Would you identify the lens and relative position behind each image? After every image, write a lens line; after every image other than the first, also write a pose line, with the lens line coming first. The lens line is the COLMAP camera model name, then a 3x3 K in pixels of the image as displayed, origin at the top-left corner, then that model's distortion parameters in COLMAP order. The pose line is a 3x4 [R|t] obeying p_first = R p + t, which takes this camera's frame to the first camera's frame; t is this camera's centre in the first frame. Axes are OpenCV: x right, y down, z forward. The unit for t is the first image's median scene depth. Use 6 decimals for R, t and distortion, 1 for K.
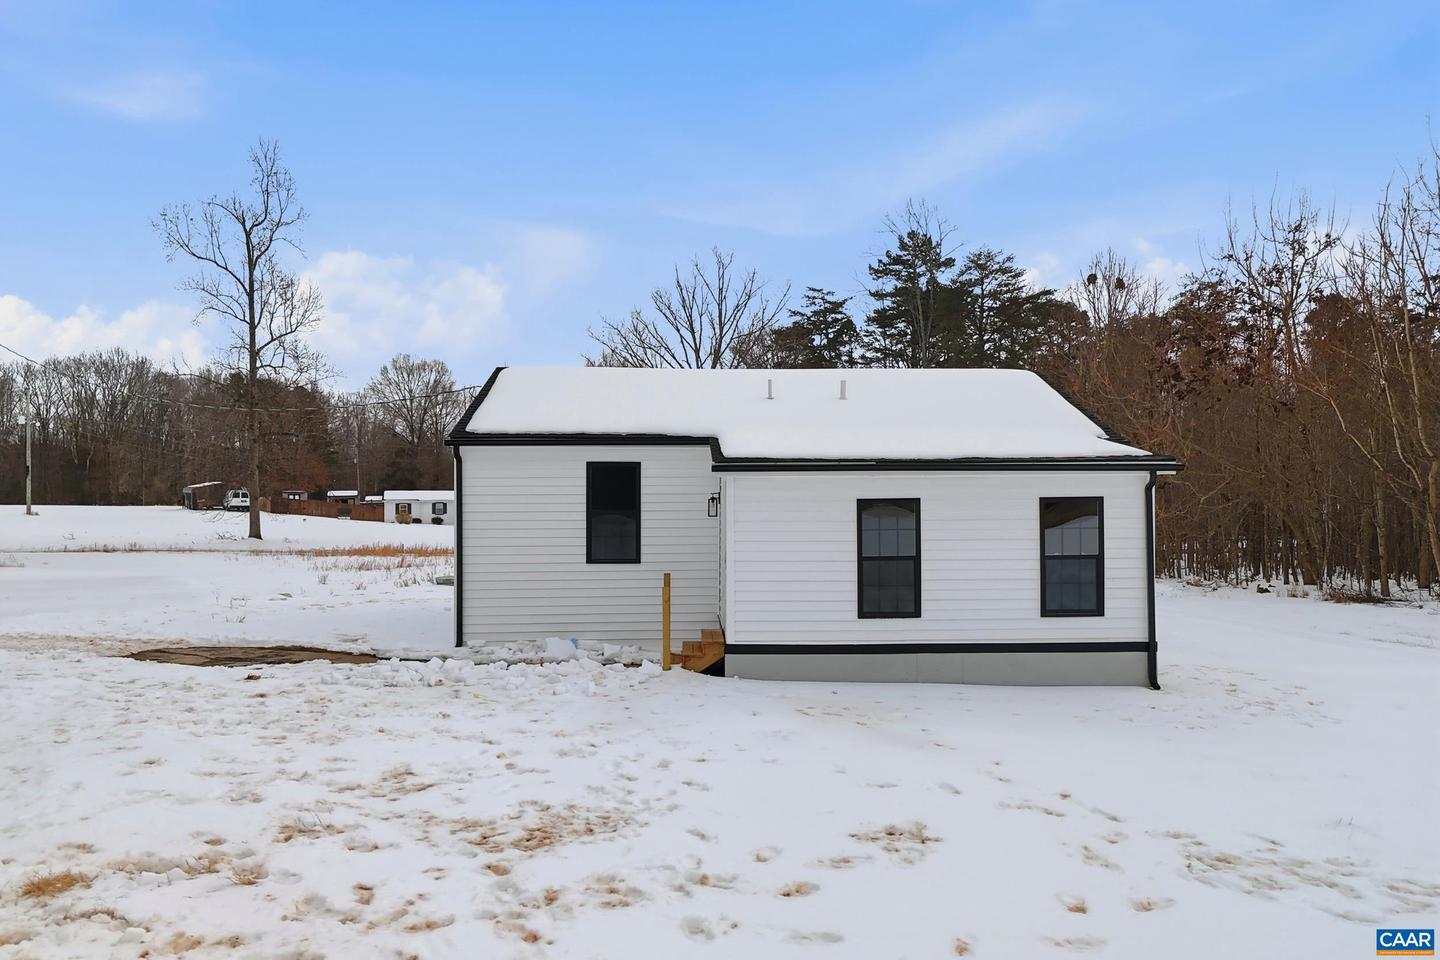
lens RADIAL K [[1102.6, 0, 720.0], [0, 1102.6, 480.0], [0, 0, 1]] dist [0.076623, -0.000408]
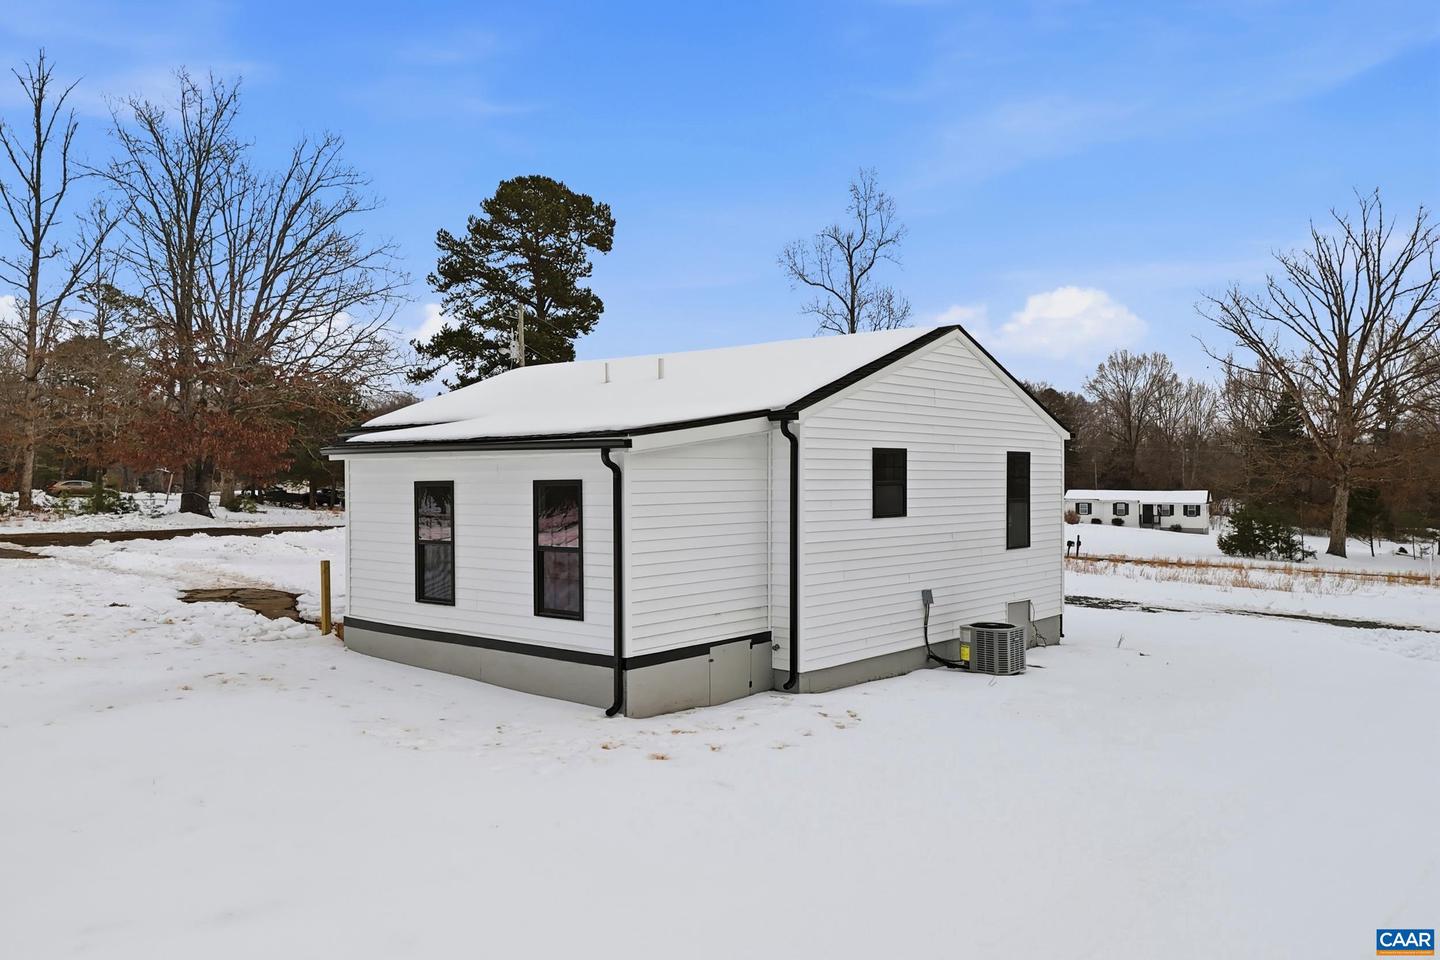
lens RADIAL K [[1102.6, 0, 720.0], [0, 1102.6, 480.0], [0, 0, 1]] dist [0.076623, -0.000408]
pose [[0.739281, 0.001242, -0.673396, 0.223662], [-0.002275, 0.999997, -0.000653, 0.003436], [0.673394, 0.002015, 0.739281, 0.101193]]
